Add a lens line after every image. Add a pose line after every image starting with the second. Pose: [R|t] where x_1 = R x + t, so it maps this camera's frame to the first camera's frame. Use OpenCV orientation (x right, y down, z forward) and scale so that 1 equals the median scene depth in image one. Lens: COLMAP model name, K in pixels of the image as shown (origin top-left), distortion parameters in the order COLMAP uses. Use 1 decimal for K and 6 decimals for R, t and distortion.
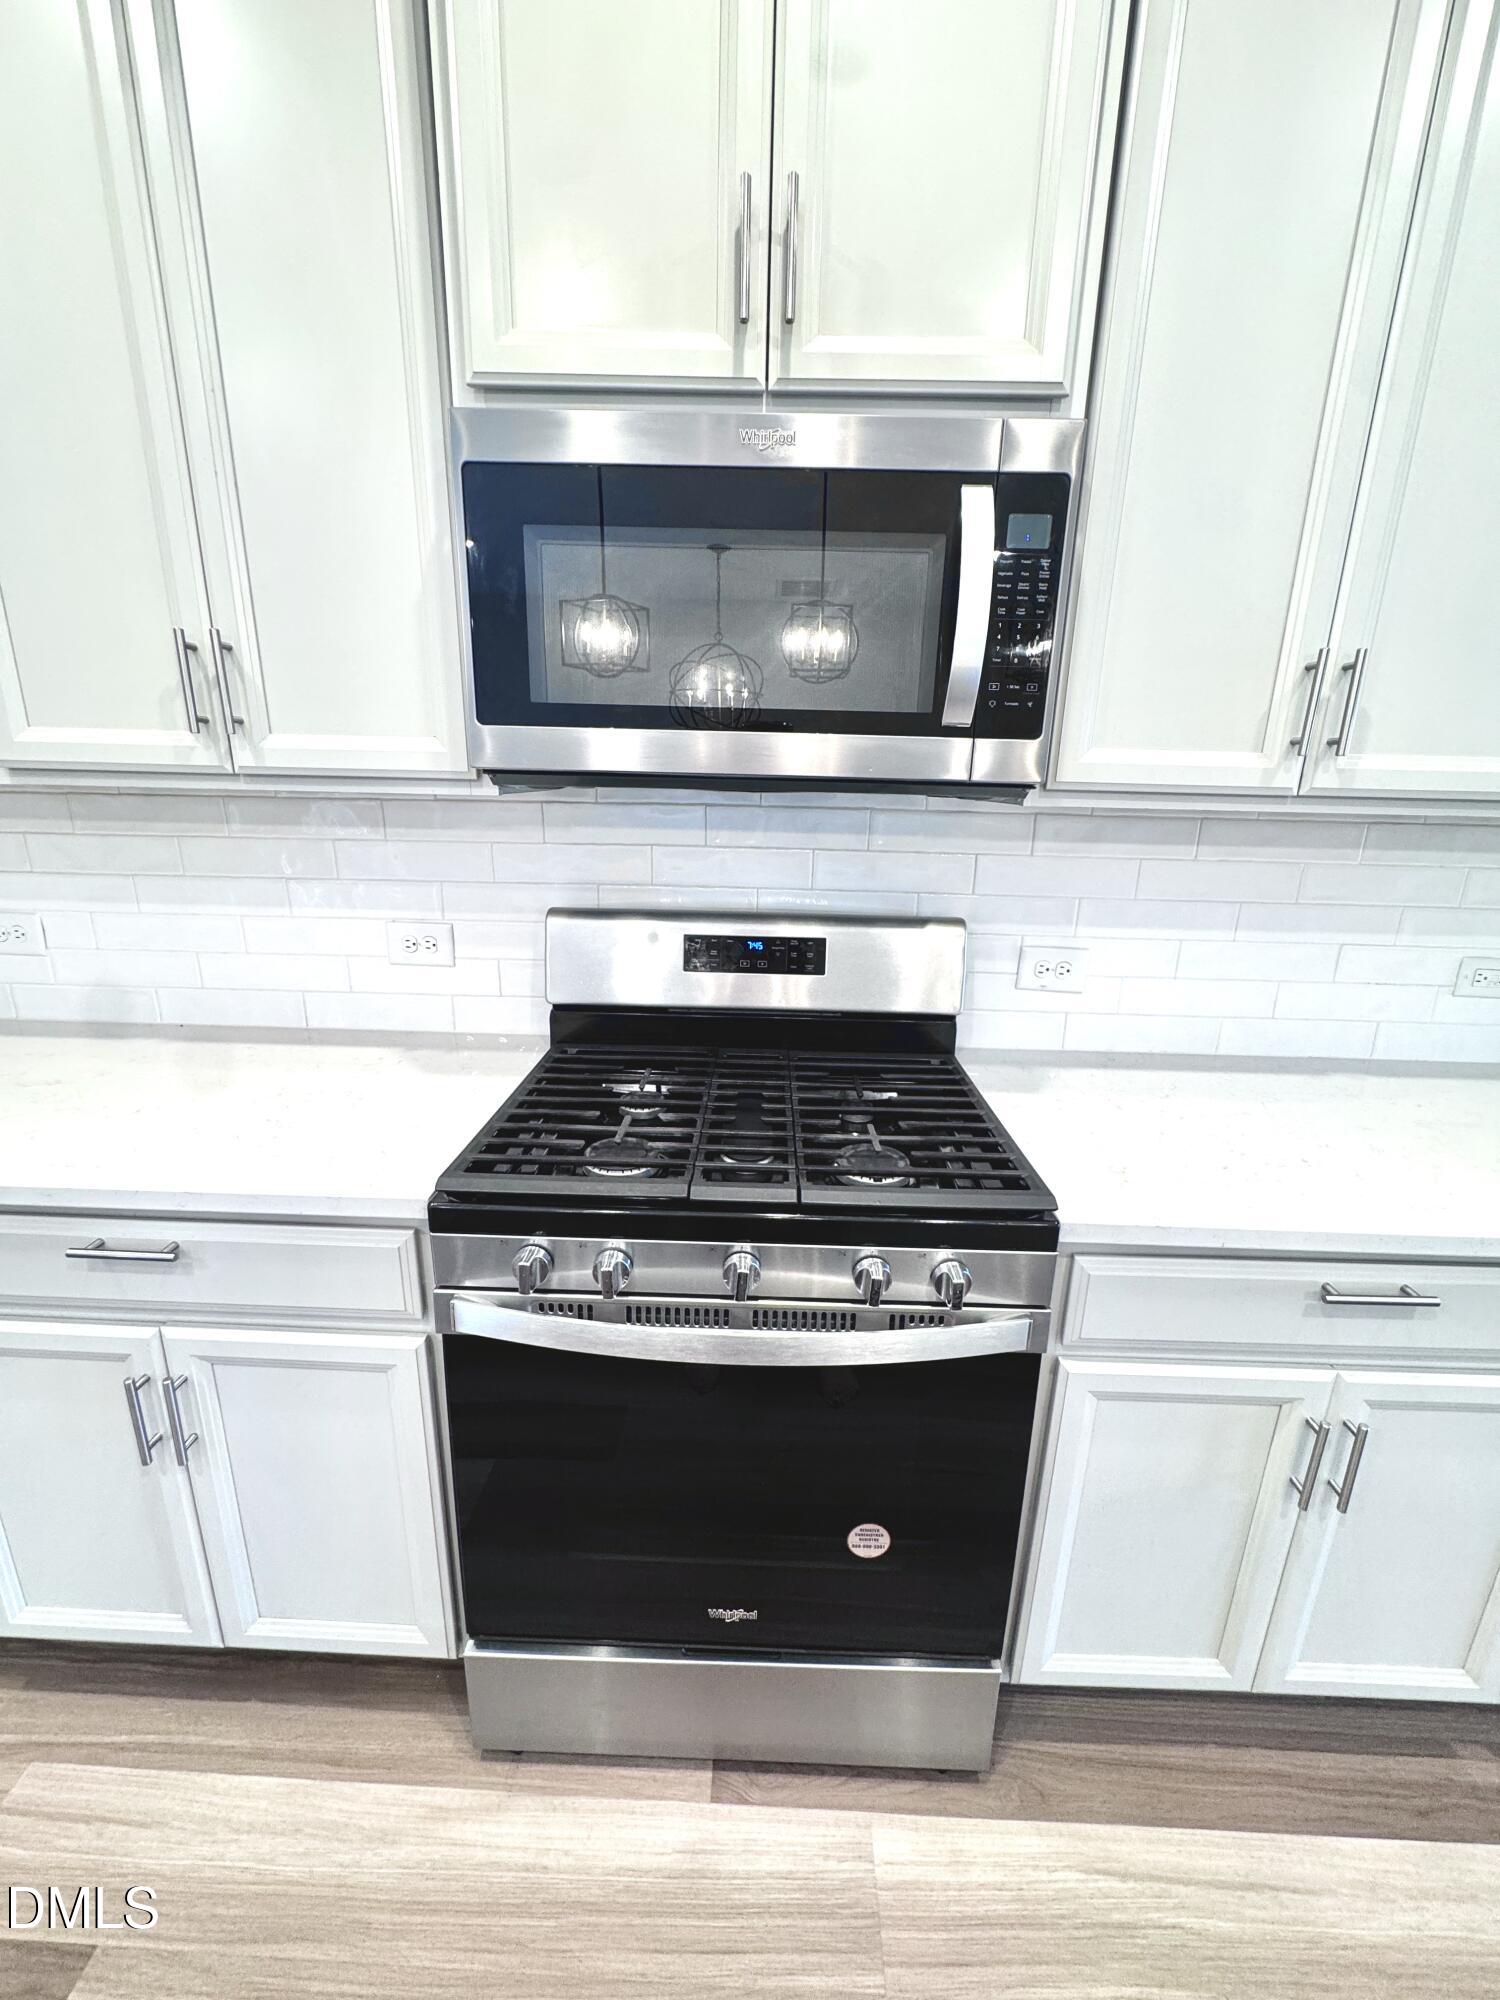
lens RADIAL K [[798.4, 0, 753.4], [0, 798.4, 995.9], [0, 0, 1]] dist [-0.002404, -0.000233]
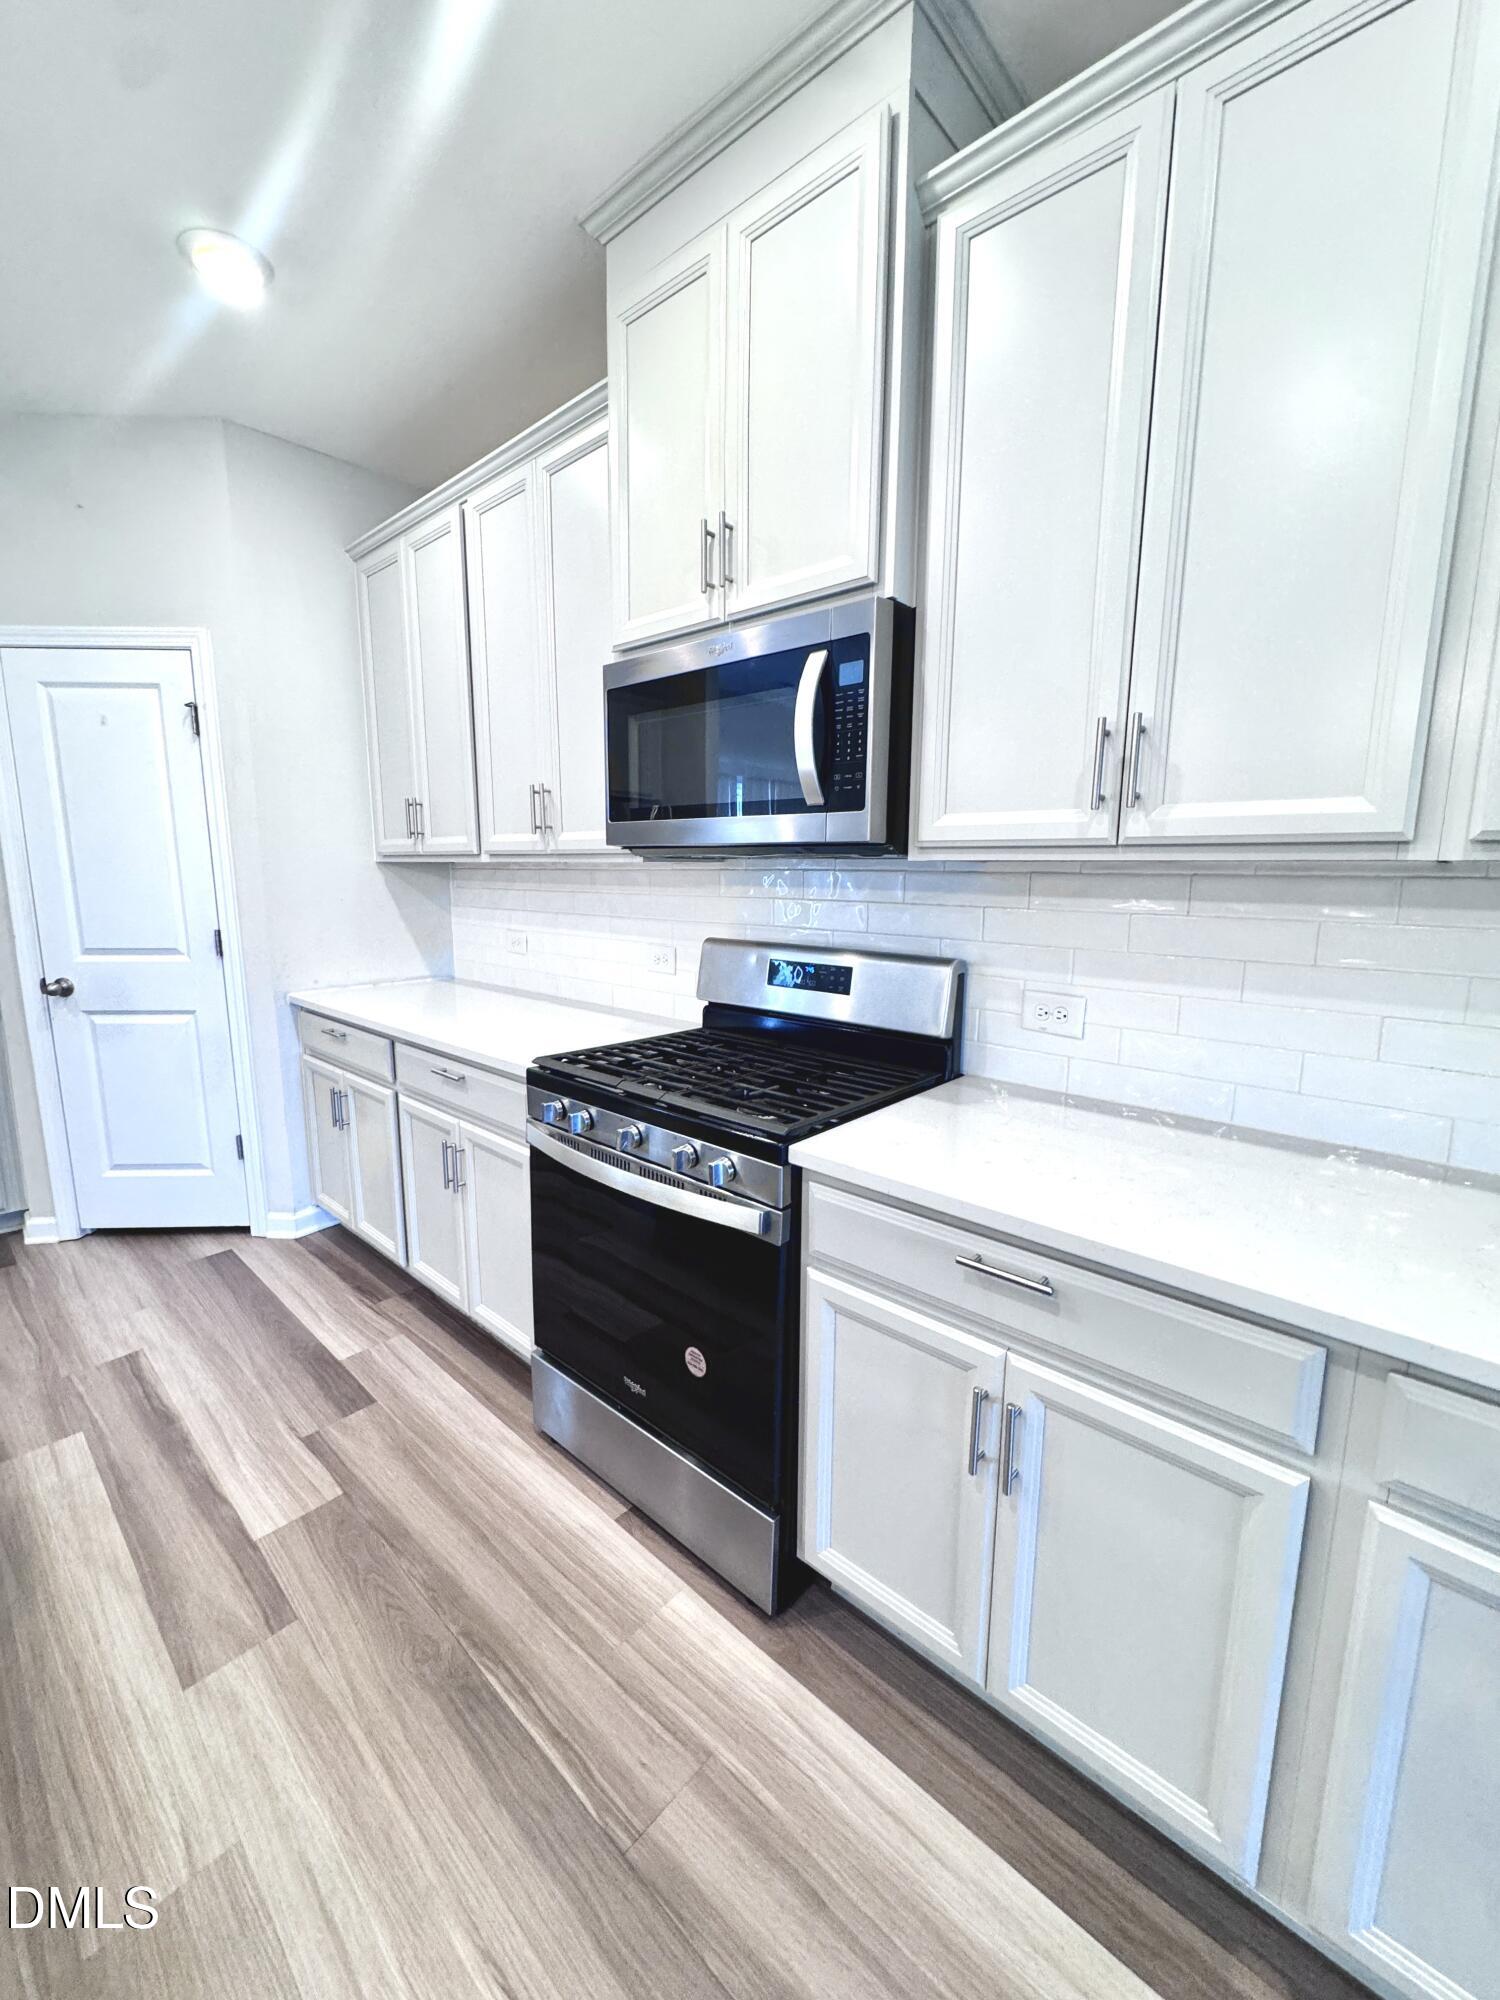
lens RADIAL K [[798.4, 0, 753.4], [0, 798.4, 995.9], [0, 0, 1]] dist [-0.002404, -0.000233]
pose [[0.761643, 0.085165, -0.642376, 1.013848], [-0.161741, 0.984934, -0.061190, 0.100520], [0.627487, 0.150503, 0.763943, -0.118858]]
